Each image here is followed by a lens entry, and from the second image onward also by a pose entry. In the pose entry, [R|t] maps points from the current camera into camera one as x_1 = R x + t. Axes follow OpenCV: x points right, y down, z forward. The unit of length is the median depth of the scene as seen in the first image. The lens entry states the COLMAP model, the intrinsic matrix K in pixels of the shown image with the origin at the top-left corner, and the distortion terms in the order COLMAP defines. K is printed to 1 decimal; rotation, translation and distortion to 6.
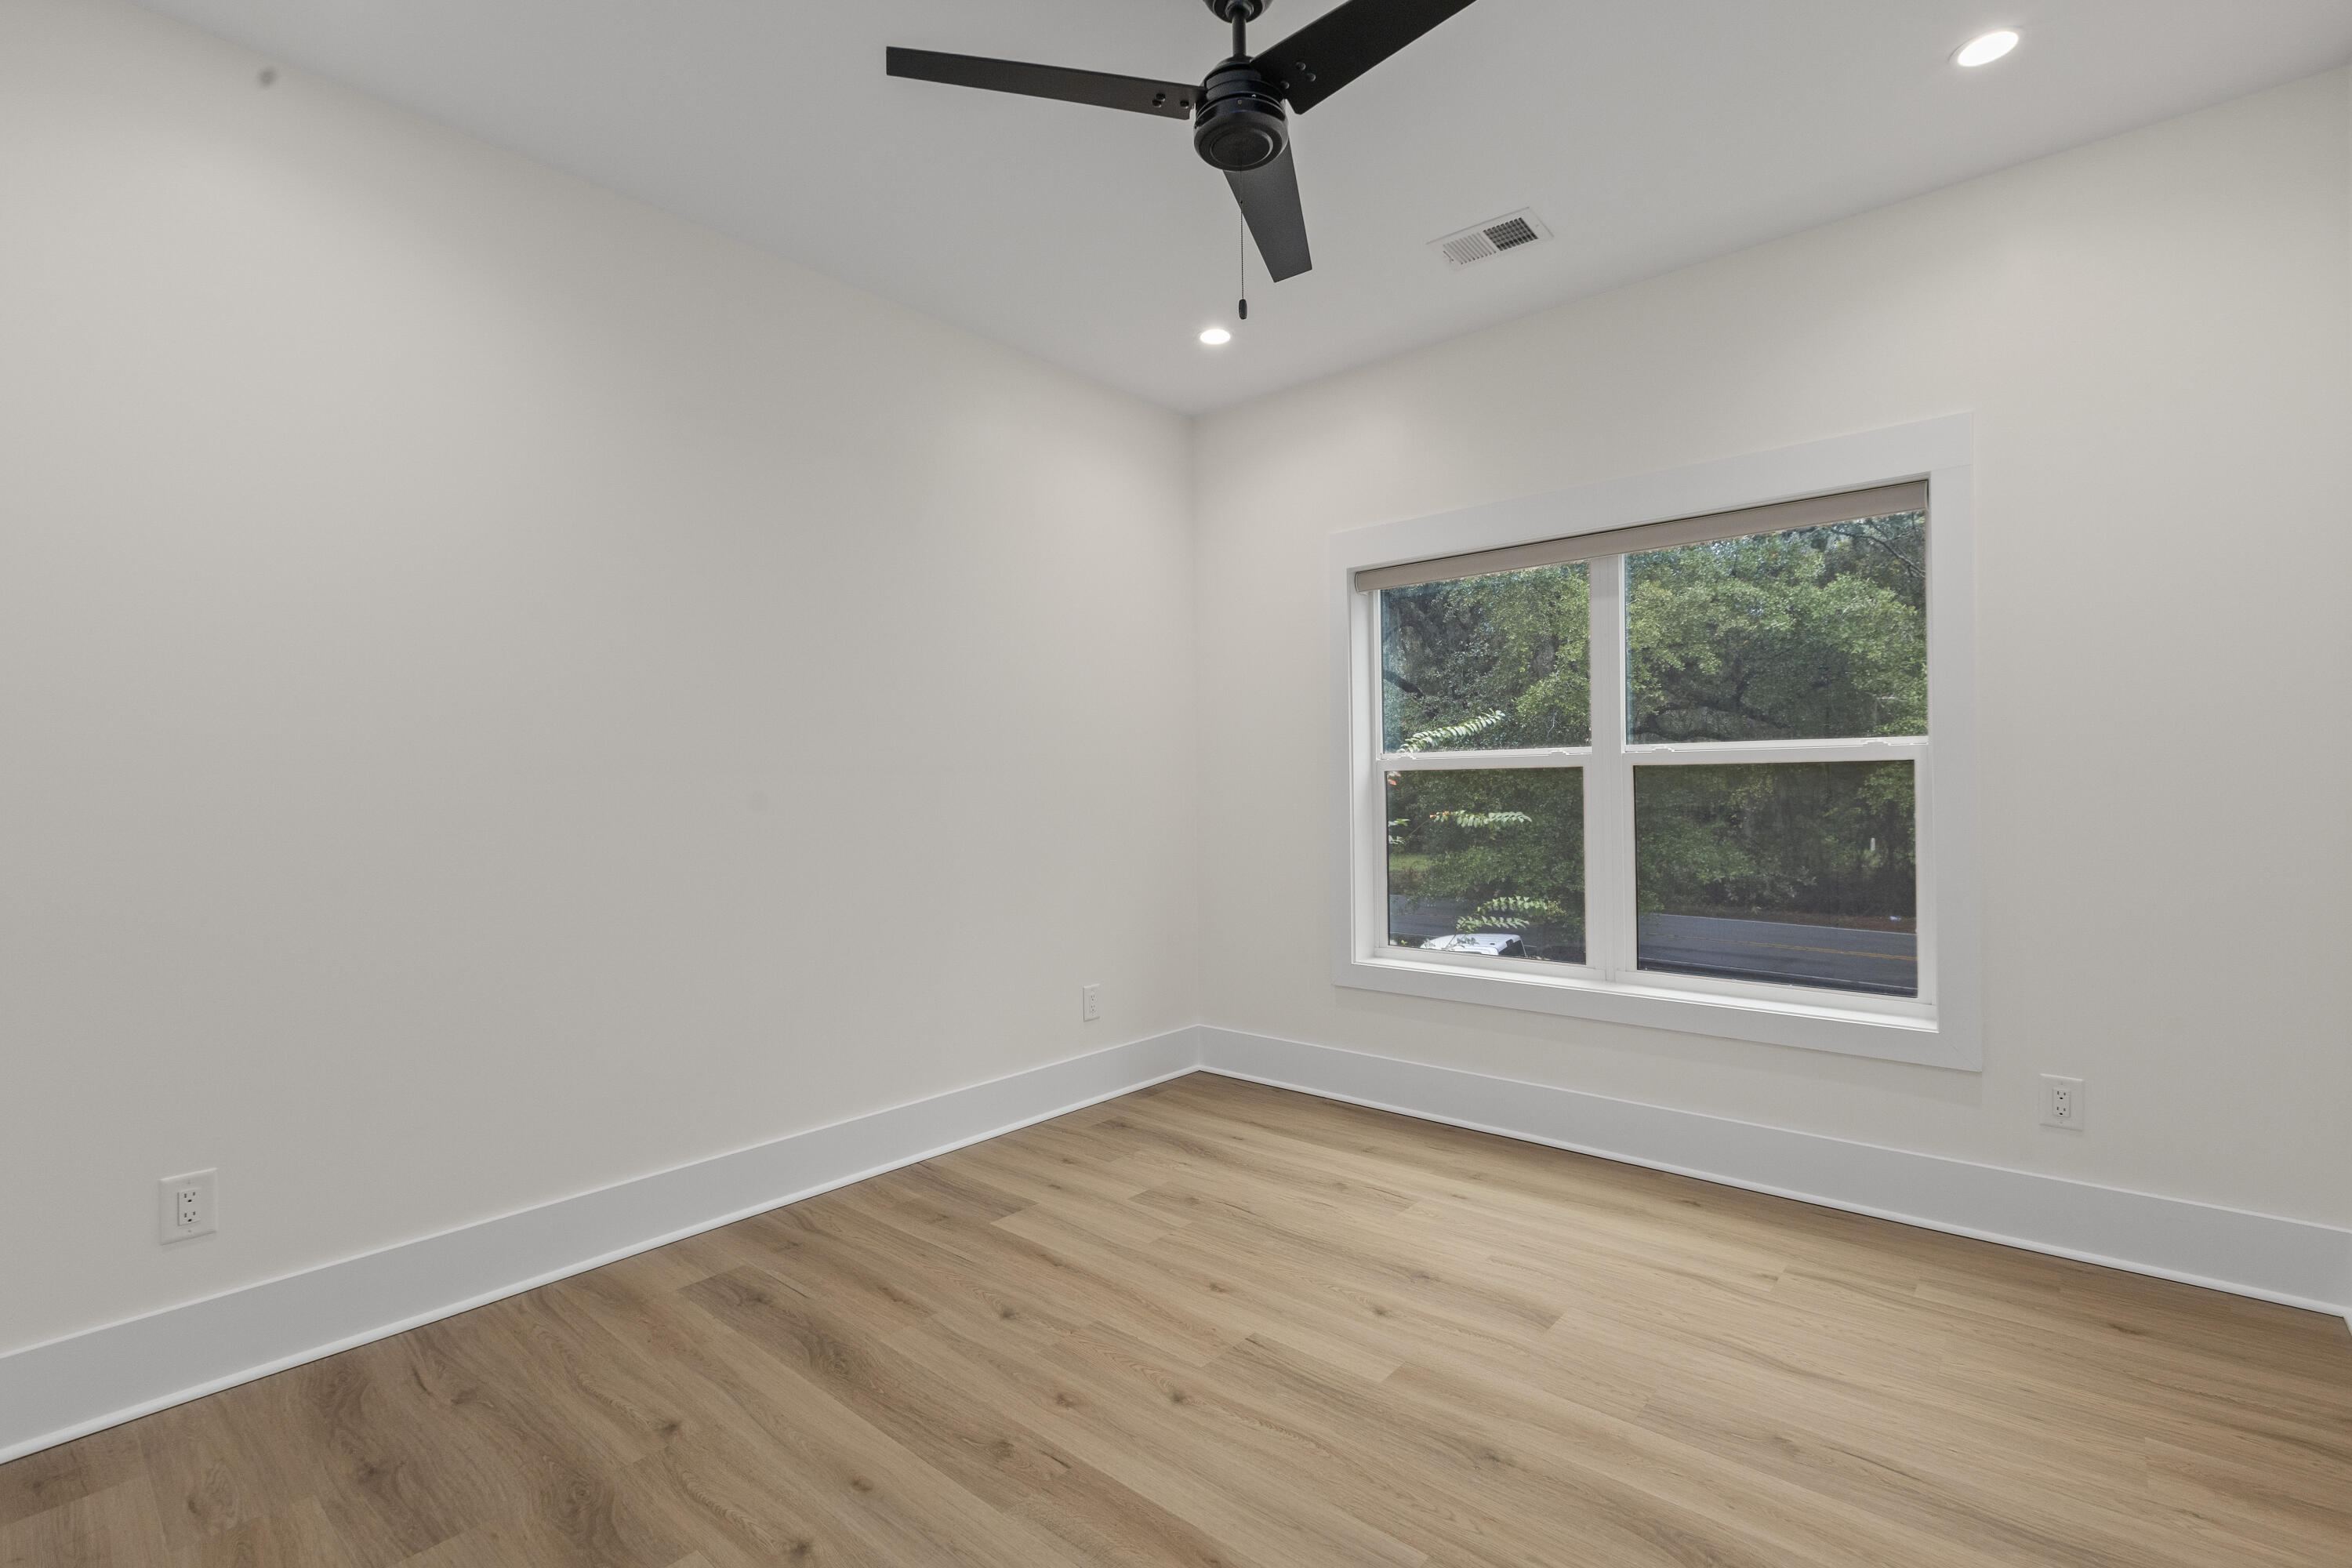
lens RADIAL K [[1075.4, 0, 1157.2], [0, 1075.4, 774.4], [0, 0, 1]] dist [0.001018, -0.001576]
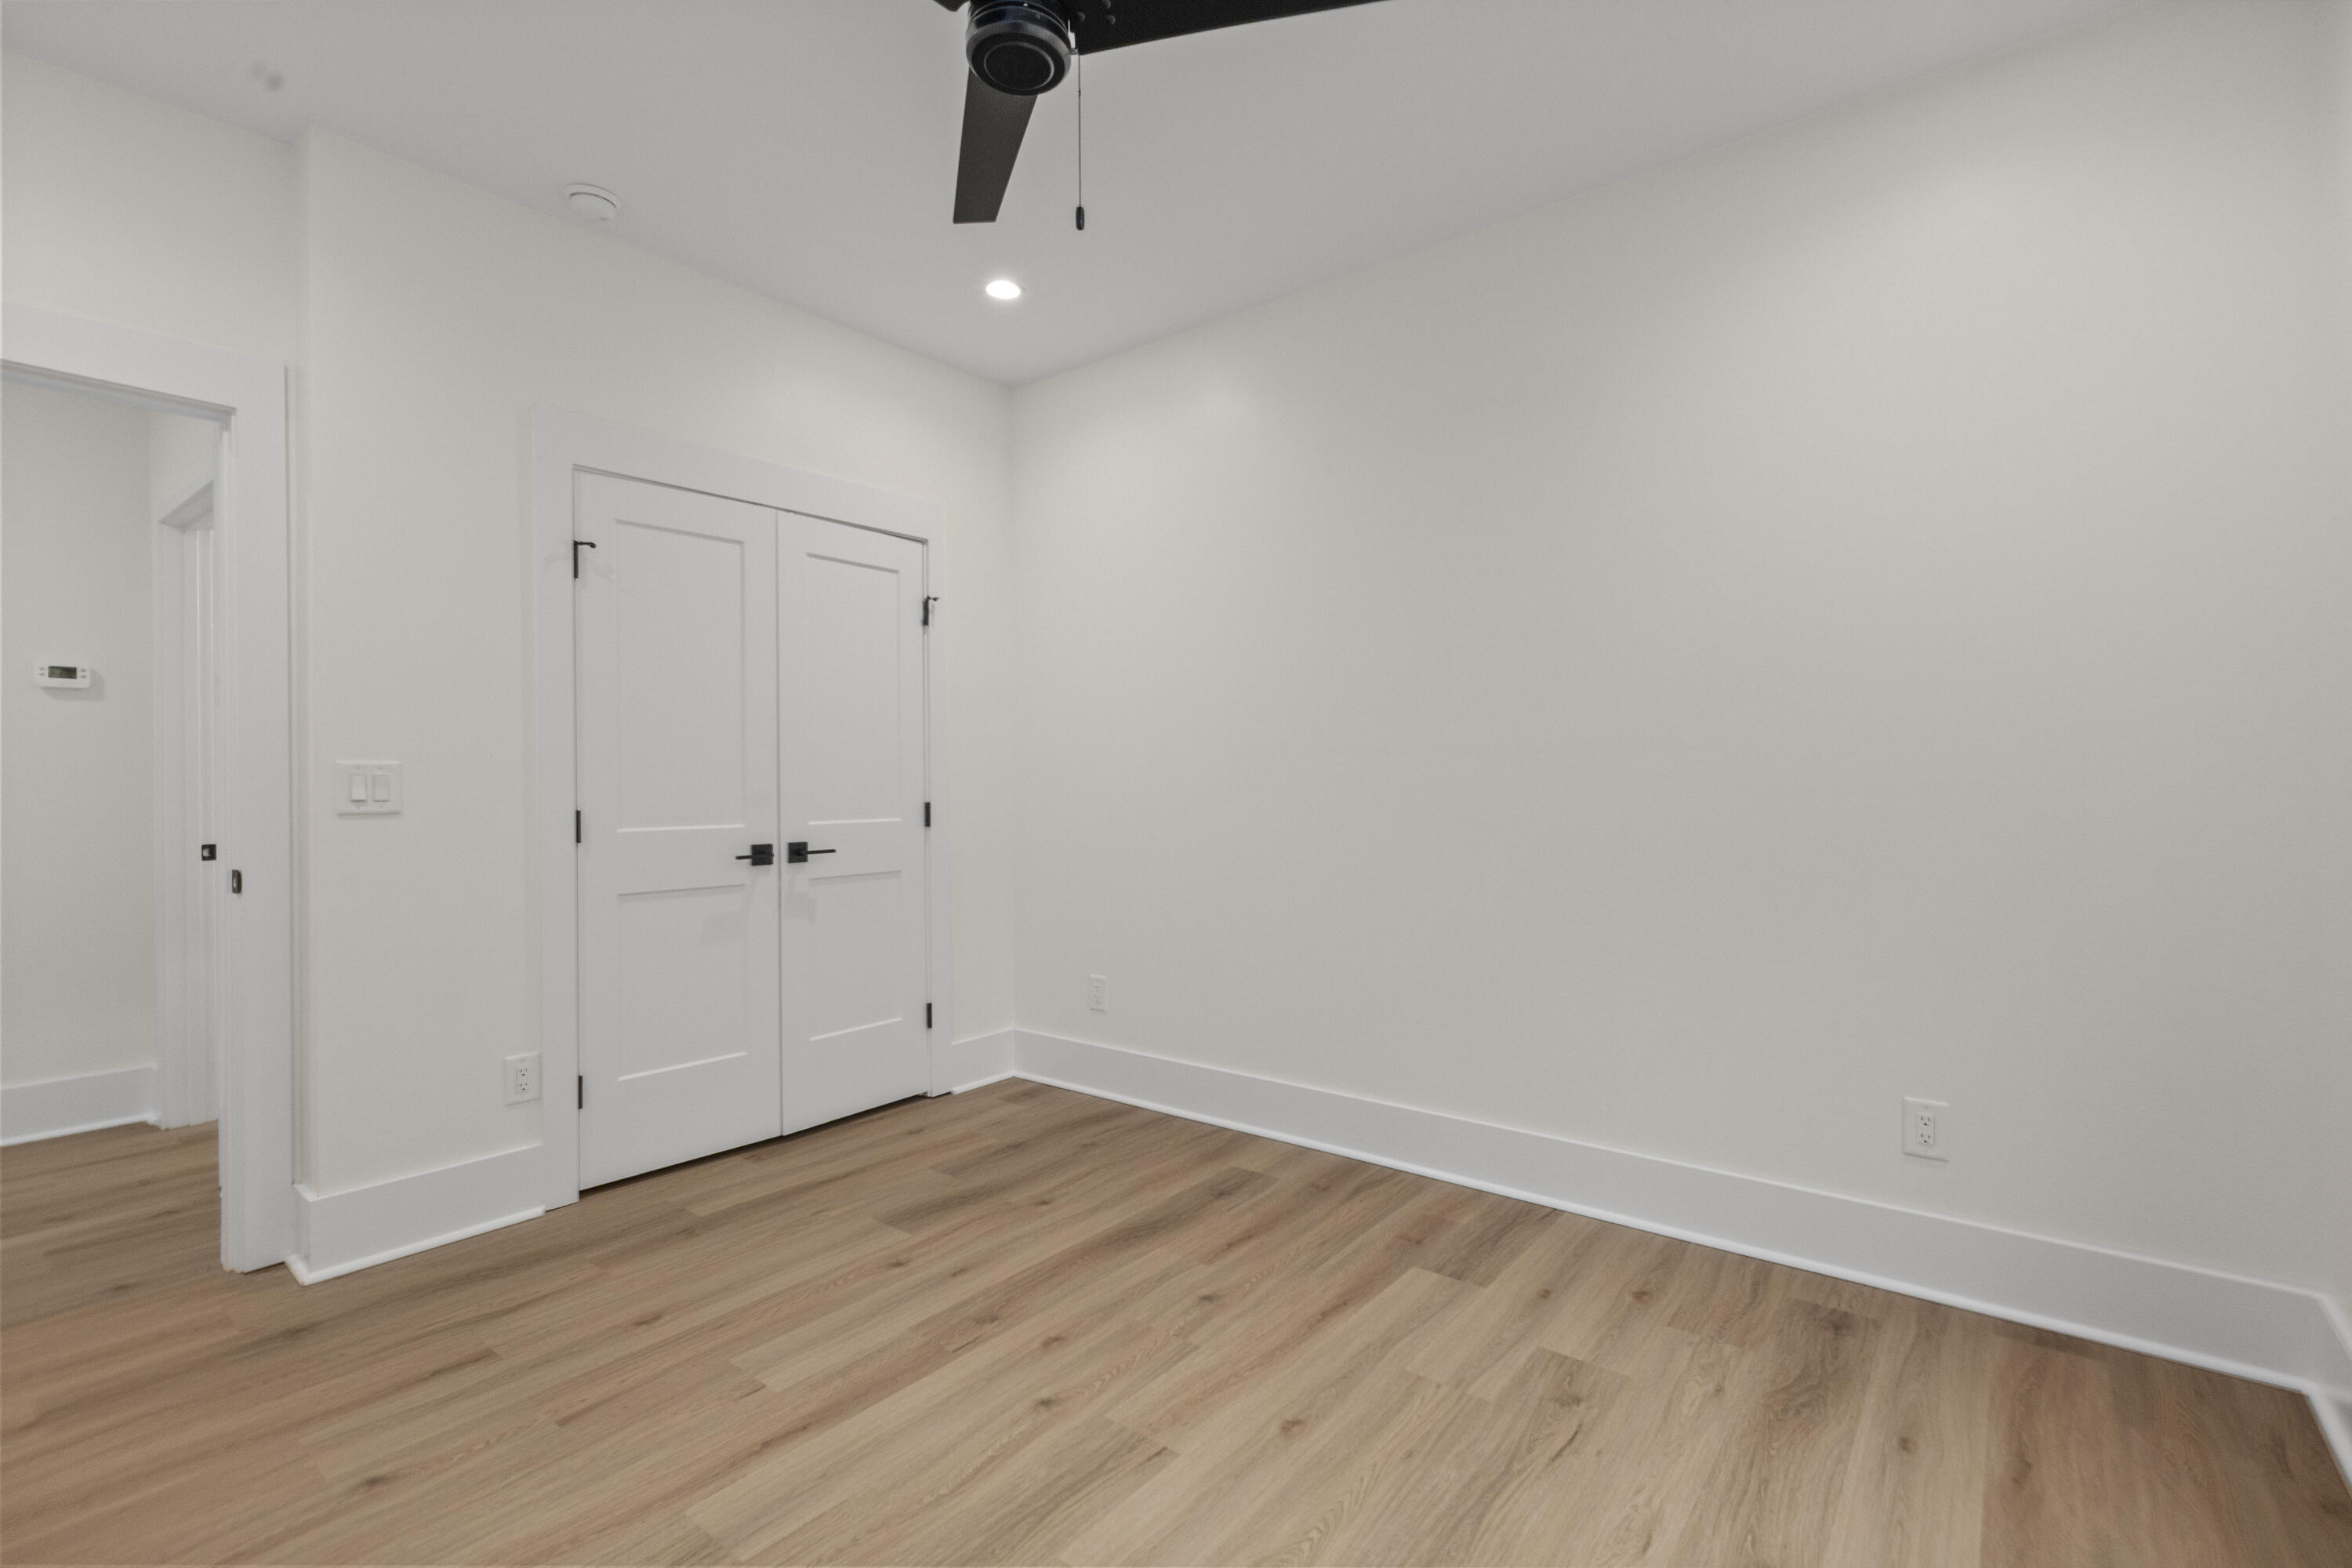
lens RADIAL K [[1075.4, 0, 1201.3], [0, 1075.4, 790.1], [0, 0, 1]] dist [0.001018, -0.001576]
pose [[0.050313, 0.023332, -0.998461, 0.770310], [0.017923, 0.999545, 0.024261, 0.001186], [0.998573, -0.019116, 0.049872, 0.856665]]
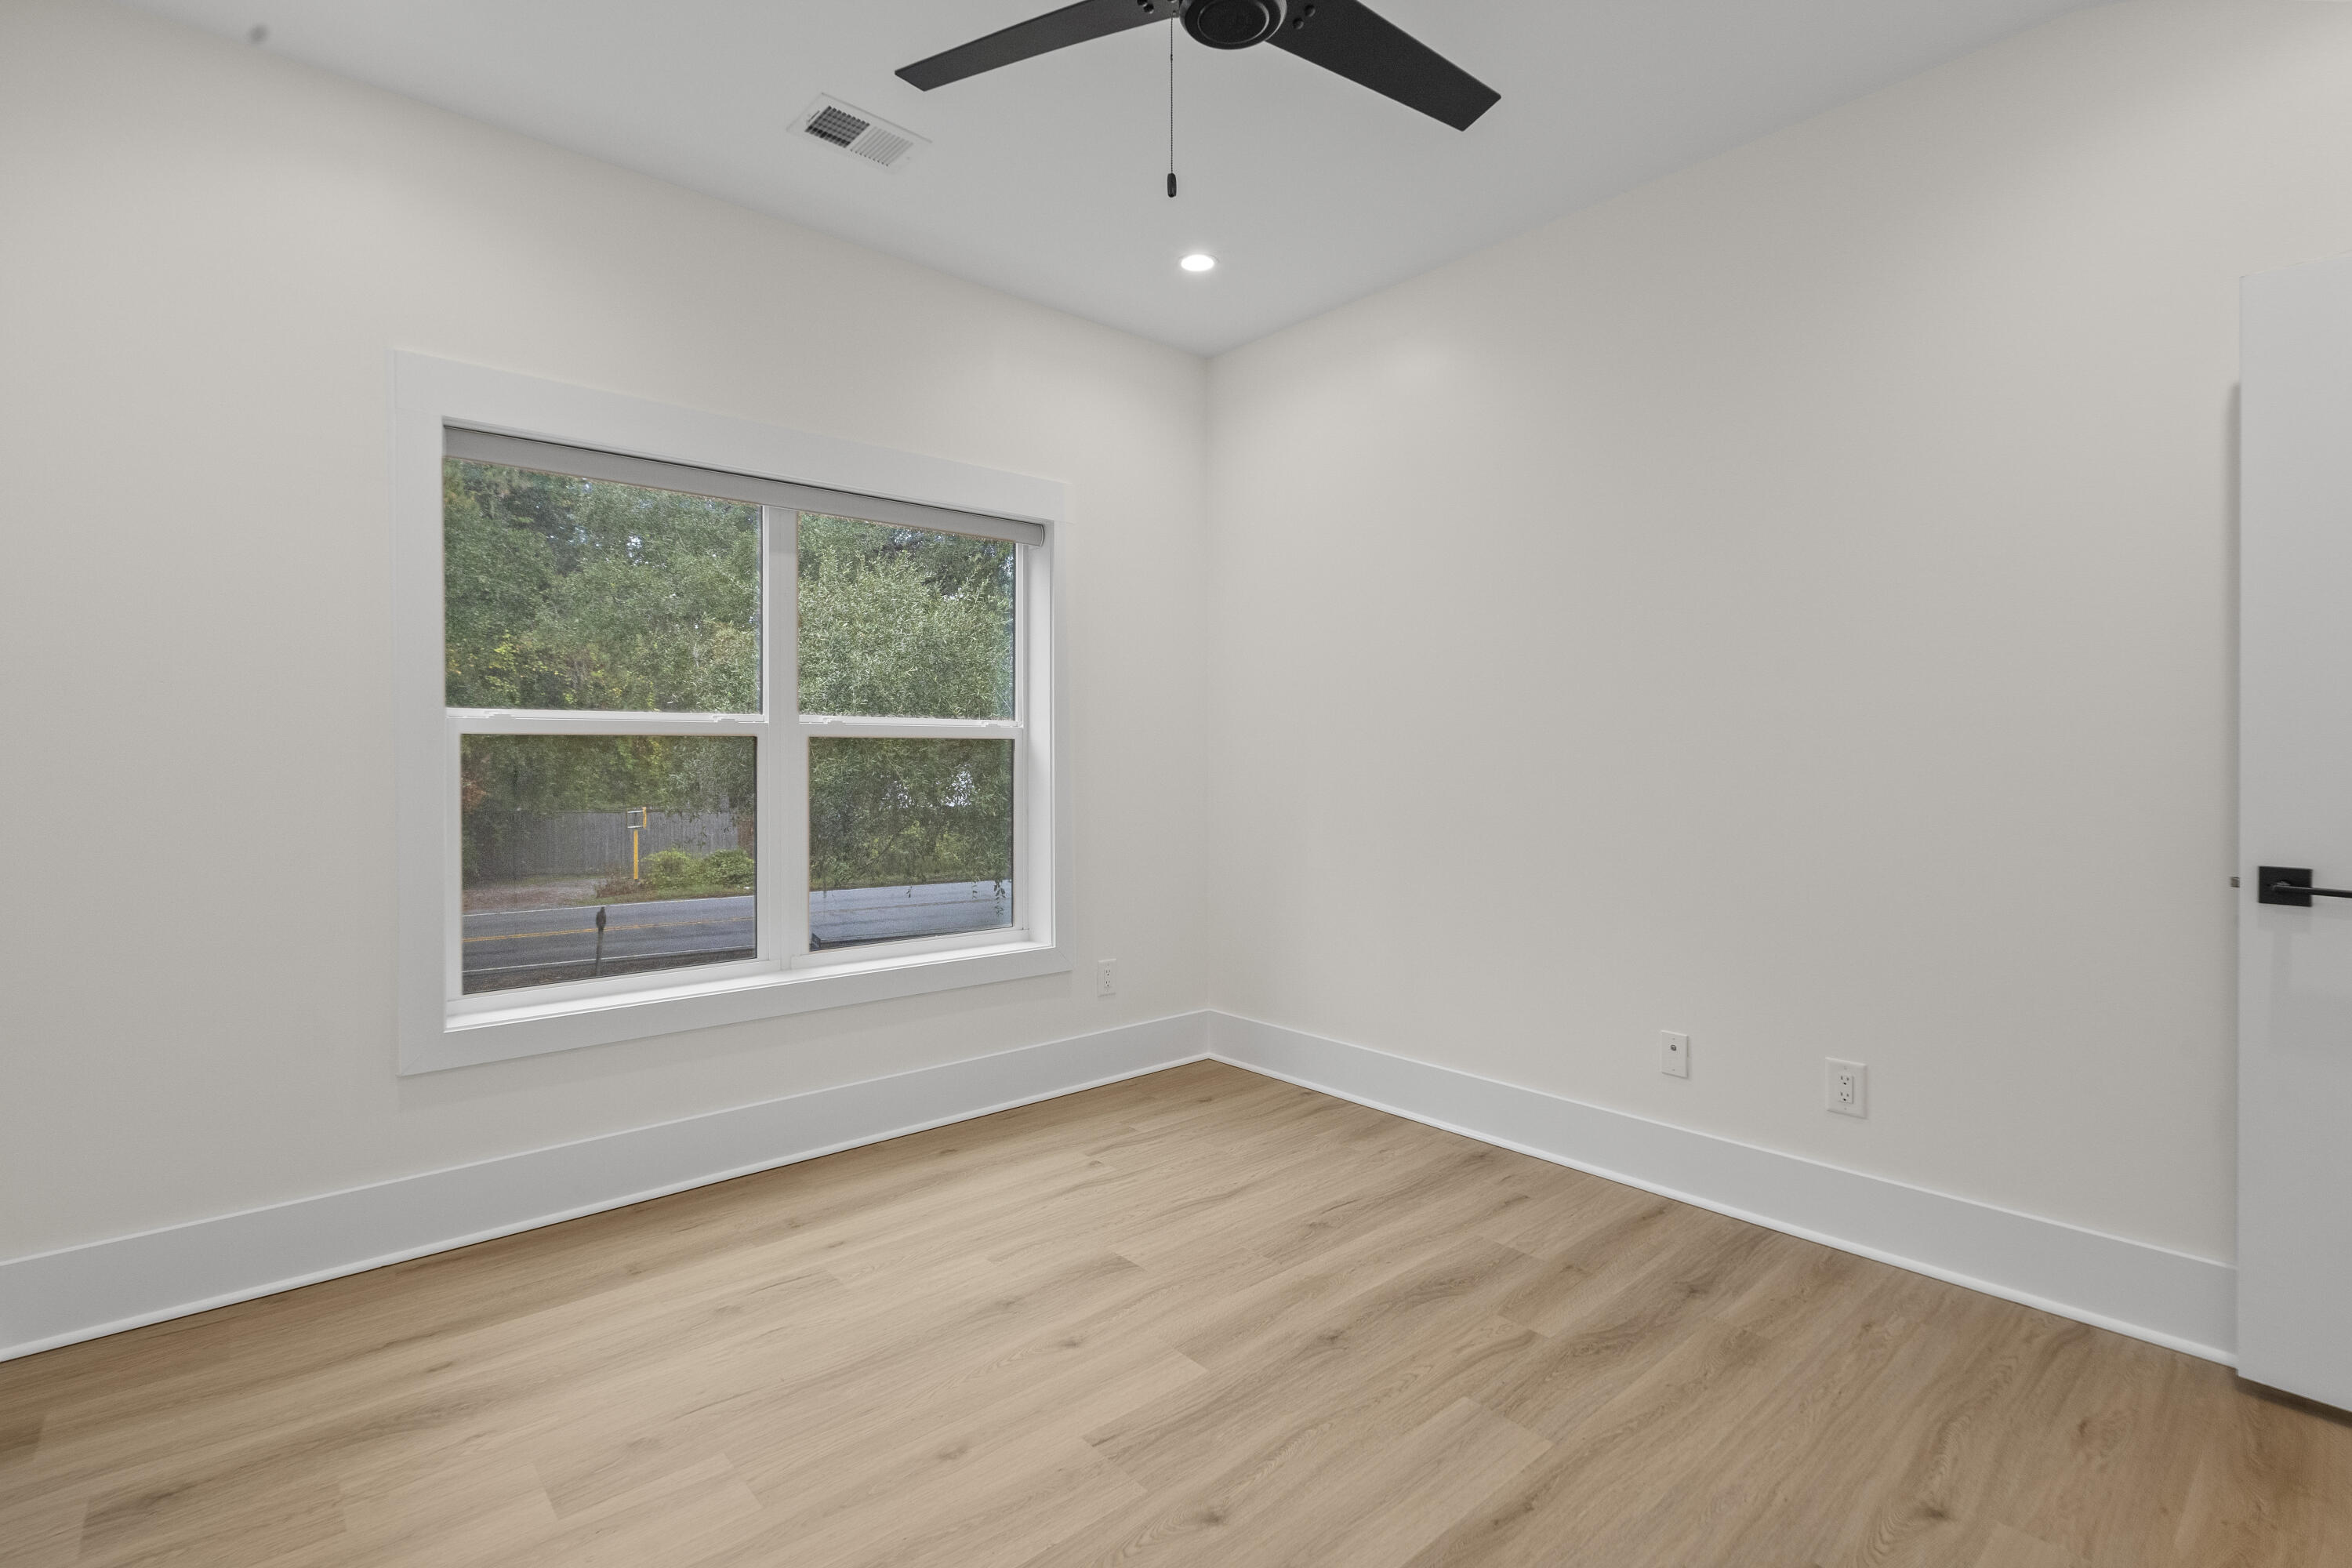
lens RADIAL K [[1075.4, 0, 1215.9], [0, 1075.4, 767.6], [0, 0, 1]] dist [0.001018, -0.001576]
pose [[0.113337, -0.001374, 0.993556, -0.601463], [-0.013840, 0.999900, 0.002962, 0.015110], [-0.993460, -0.014087, 0.113306, 0.710603]]
